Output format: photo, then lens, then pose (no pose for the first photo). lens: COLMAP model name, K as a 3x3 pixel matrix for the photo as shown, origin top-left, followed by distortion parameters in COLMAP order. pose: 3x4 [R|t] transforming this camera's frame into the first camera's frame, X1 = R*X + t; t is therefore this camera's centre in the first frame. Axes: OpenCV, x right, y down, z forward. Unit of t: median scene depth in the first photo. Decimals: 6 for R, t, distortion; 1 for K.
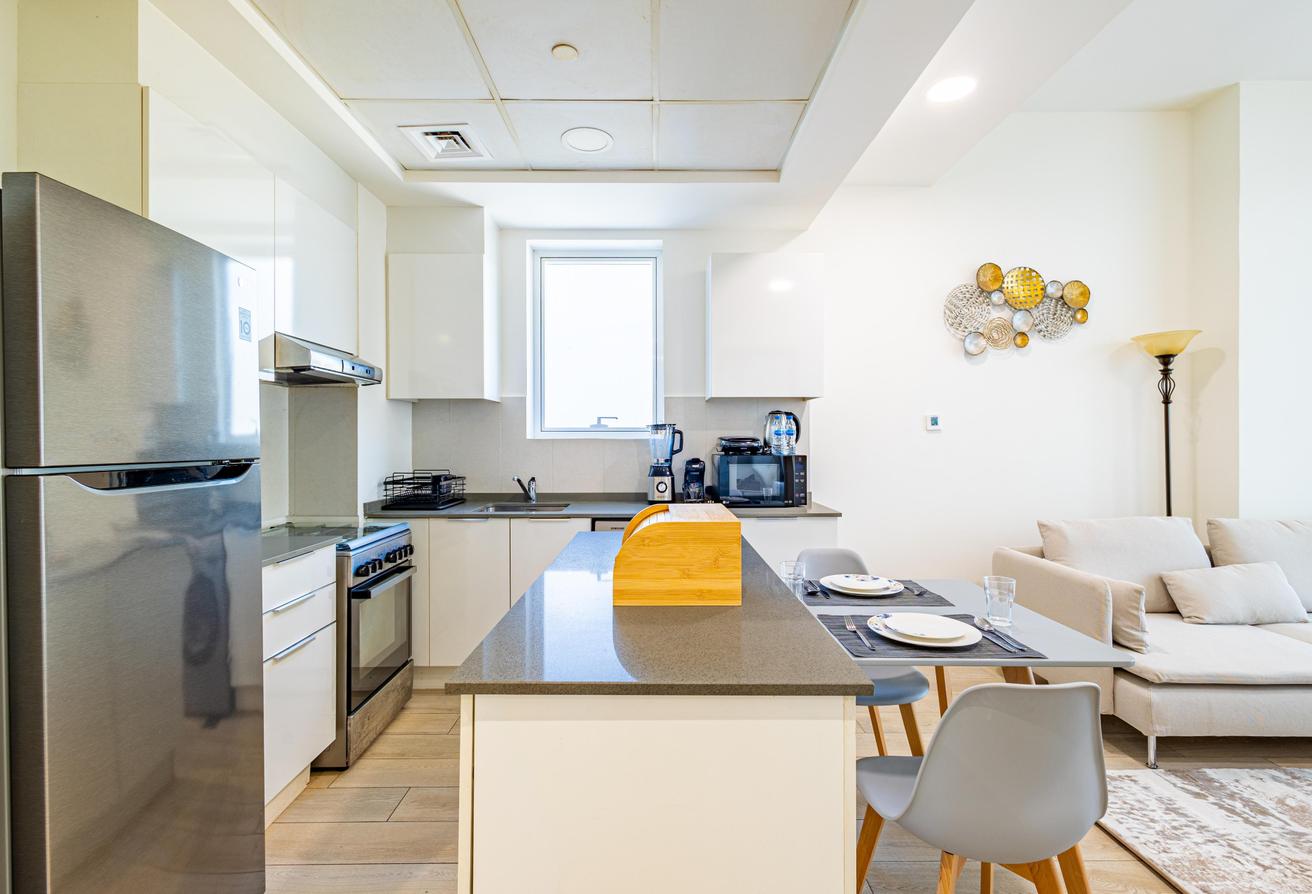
lens RADIAL K [[602.0, 0, 656.5], [0, 602.0, 442.4], [0, 0, 1]] dist [0.017369, -0.005477]
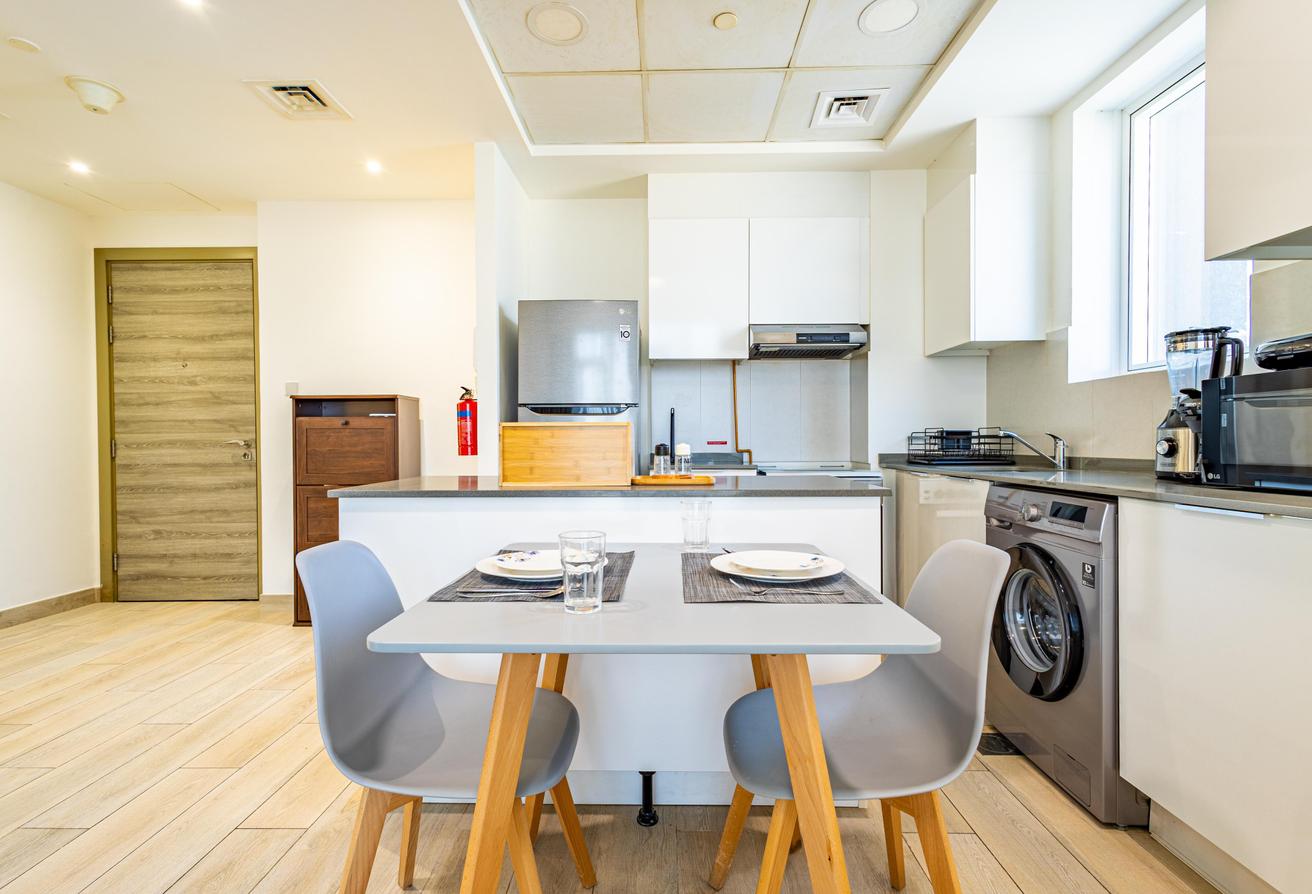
lens RADIAL K [[602.0, 0, 656.1], [0, 602.0, 445.5], [0, 0, 1]] dist [0.017369, -0.005477]
pose [[-0.021757, 0.009756, -0.999716, 0.595164], [-0.000583, 0.999952, 0.009771, 0.069318], [0.999763, 0.000795, -0.021751, 0.562796]]
